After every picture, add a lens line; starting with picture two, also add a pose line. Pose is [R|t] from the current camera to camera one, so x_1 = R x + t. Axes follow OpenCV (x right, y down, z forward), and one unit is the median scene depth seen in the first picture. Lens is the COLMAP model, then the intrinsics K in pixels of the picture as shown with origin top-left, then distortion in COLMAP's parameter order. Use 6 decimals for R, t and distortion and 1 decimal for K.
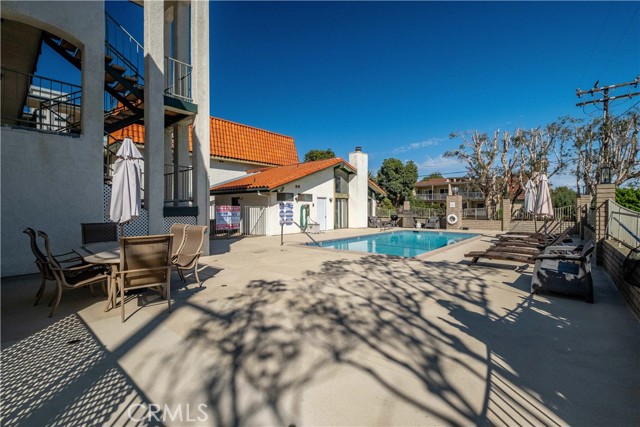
lens RADIAL K [[284.6, 0, 319.3], [0, 284.6, 217.3], [0, 0, 1]] dist [-0.000277, -0.000083]
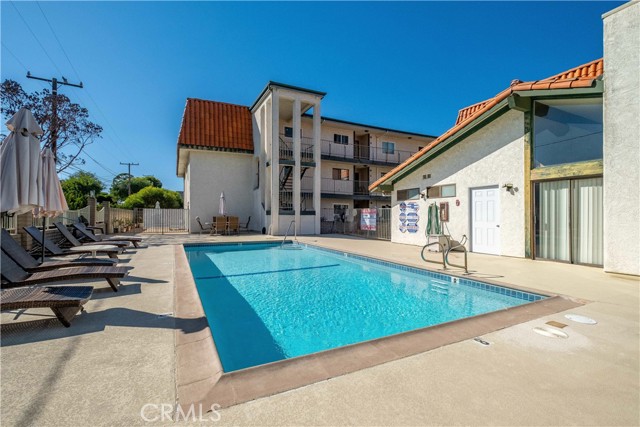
lens RADIAL K [[284.6, 0, 319.3], [0, 284.6, 217.3], [0, 0, 1]] dist [-0.000277, -0.000083]
pose [[-0.379312, 0.007521, -0.925238, 0.634744], [-0.026849, 0.999456, 0.019131, -0.018873], [0.924879, 0.032099, -0.378904, 1.019122]]
